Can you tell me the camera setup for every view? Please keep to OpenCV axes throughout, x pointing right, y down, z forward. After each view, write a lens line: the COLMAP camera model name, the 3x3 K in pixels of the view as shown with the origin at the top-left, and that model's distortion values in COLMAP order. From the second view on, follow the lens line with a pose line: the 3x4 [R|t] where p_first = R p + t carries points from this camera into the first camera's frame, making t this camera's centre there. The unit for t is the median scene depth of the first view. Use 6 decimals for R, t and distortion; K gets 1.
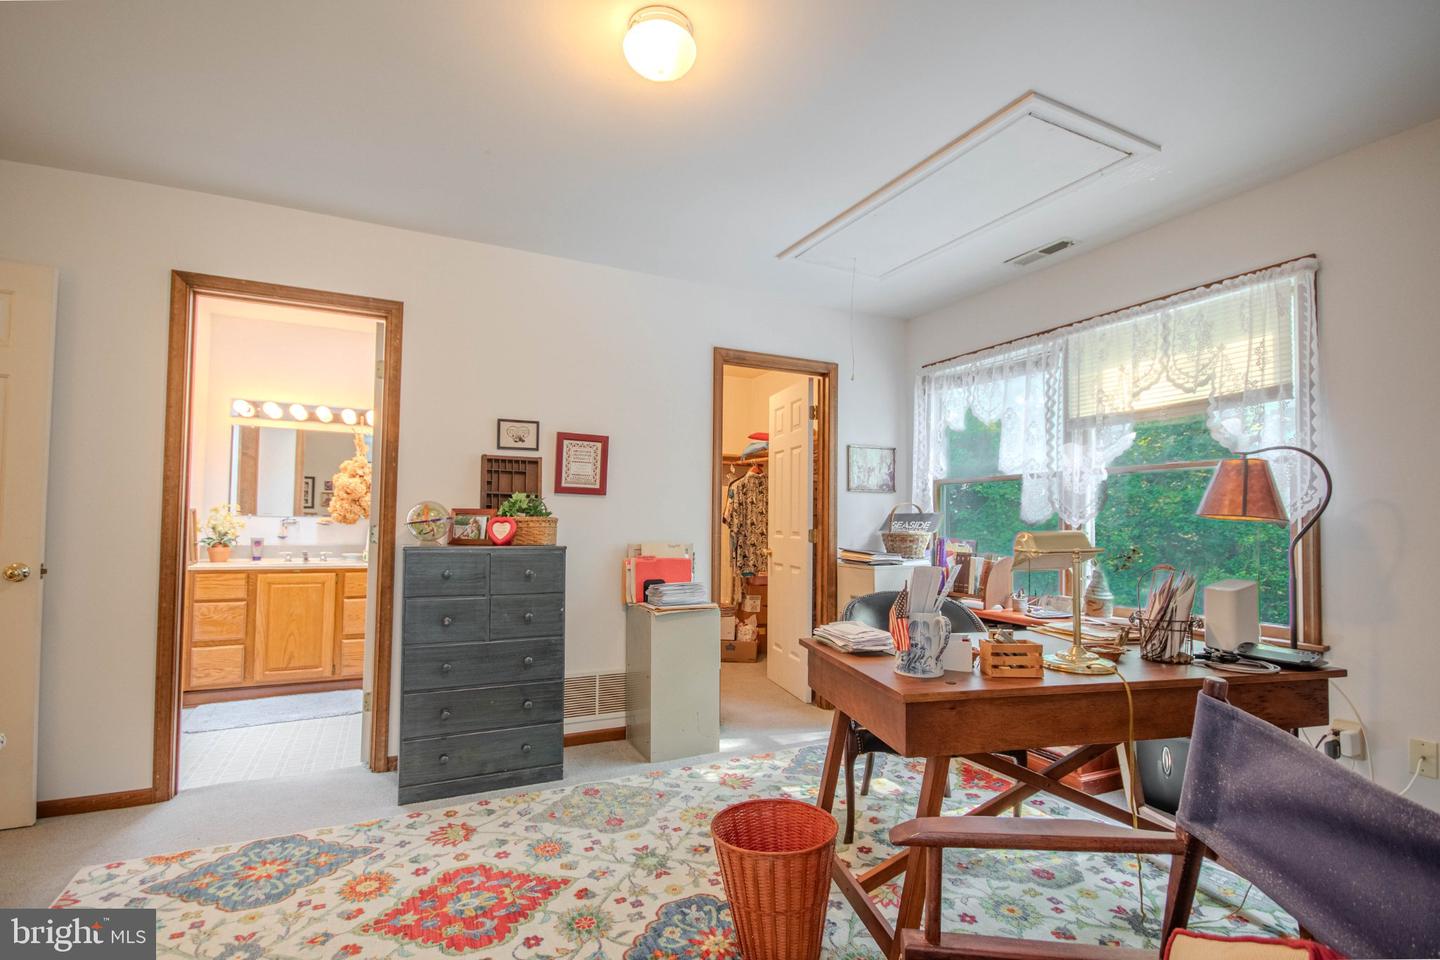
lens RADIAL K [[664.6, 0, 719.9], [0, 664.6, 501.4], [0, 0, 1]] dist [0.018368, -0.015017]
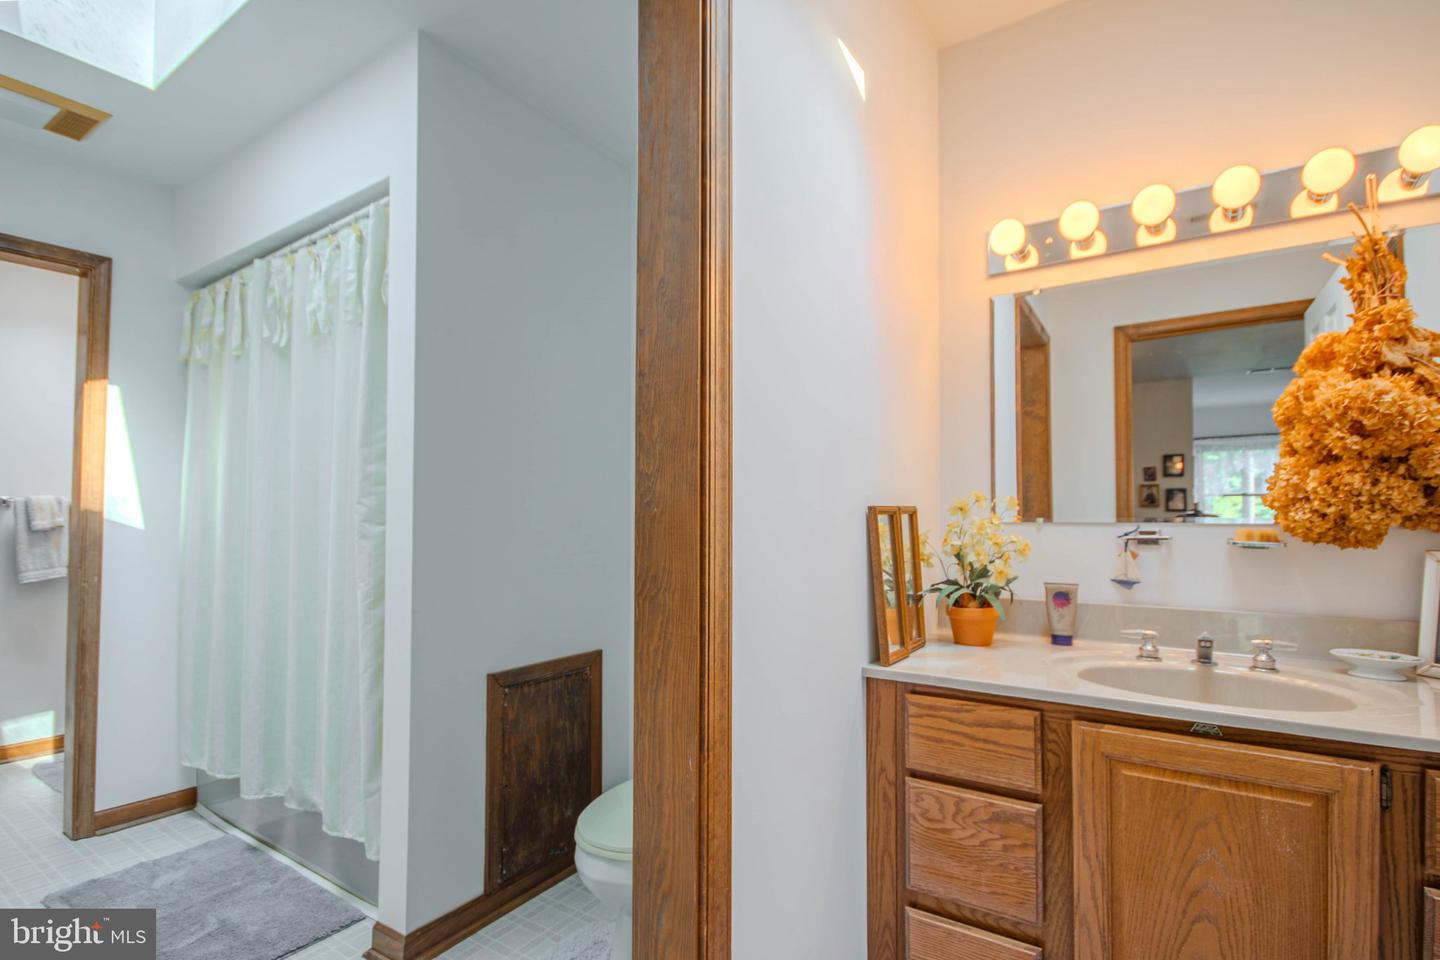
lens RADIAL K [[712.3, 0, 723.1], [0, 712.3, 511.6], [0, 0, 1]] dist [0.000357, -0.000371]
pose [[0.511818, -0.030237, -0.858561, -0.472868], [0.036273, 0.999250, -0.013568, 0.014940], [0.858328, -0.024198, 0.512531, 0.673645]]
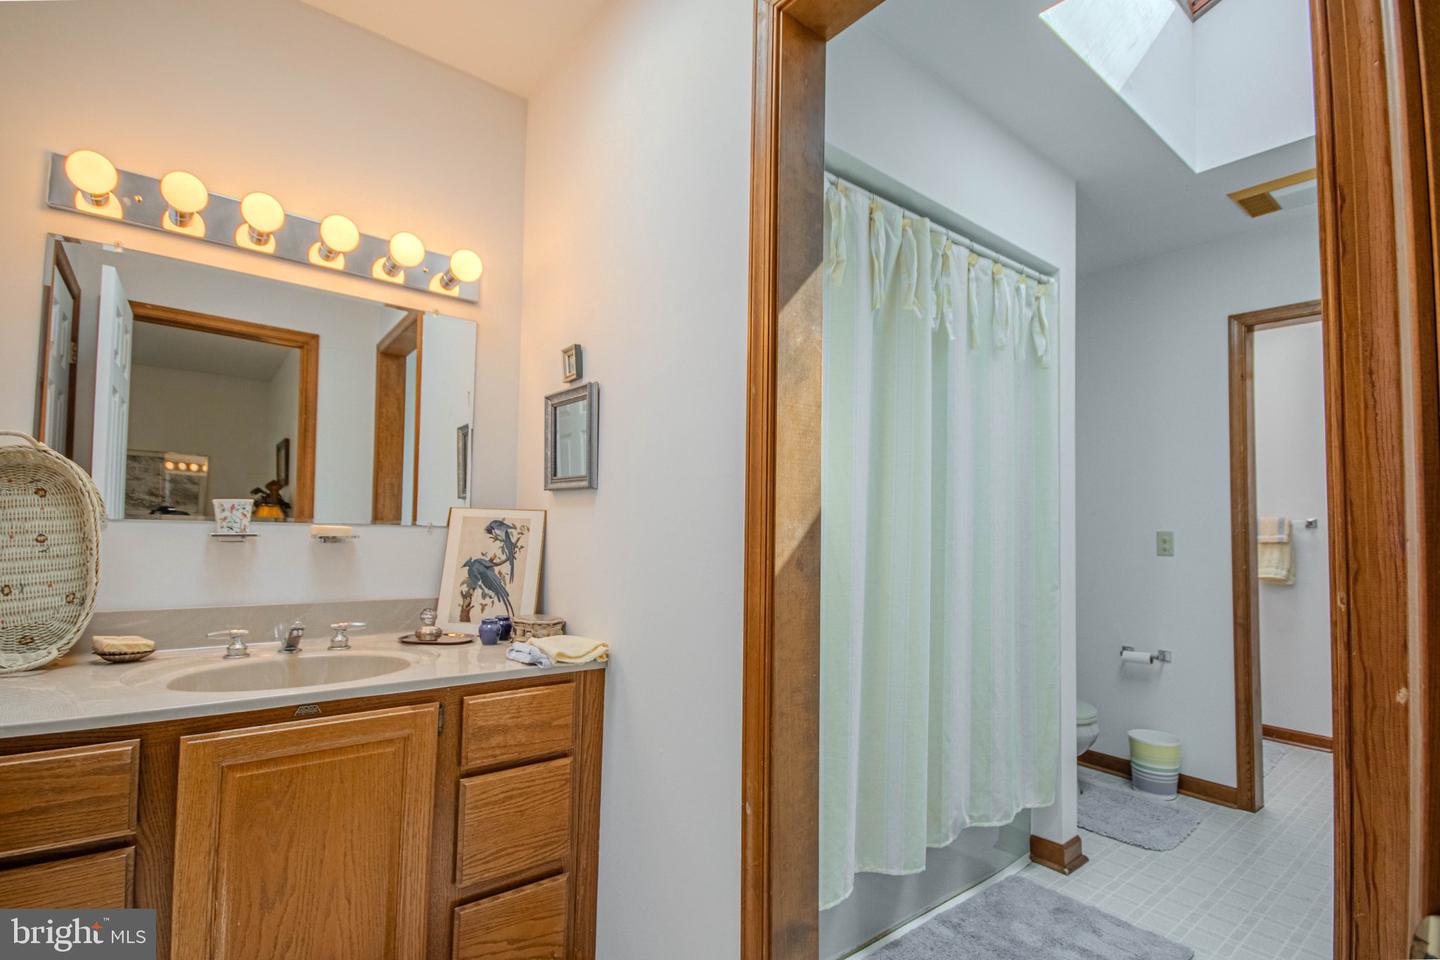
lens RADIAL K [[664.6, 0, 719.9], [0, 664.6, 501.4], [0, 0, 1]] dist [0.018368, -0.015017]
pose [[0.974197, 0.009997, 0.225477, -0.513058], [-0.008574, 0.999937, -0.007289, 0.013514], [-0.225536, 0.005168, 0.974221, 0.655038]]
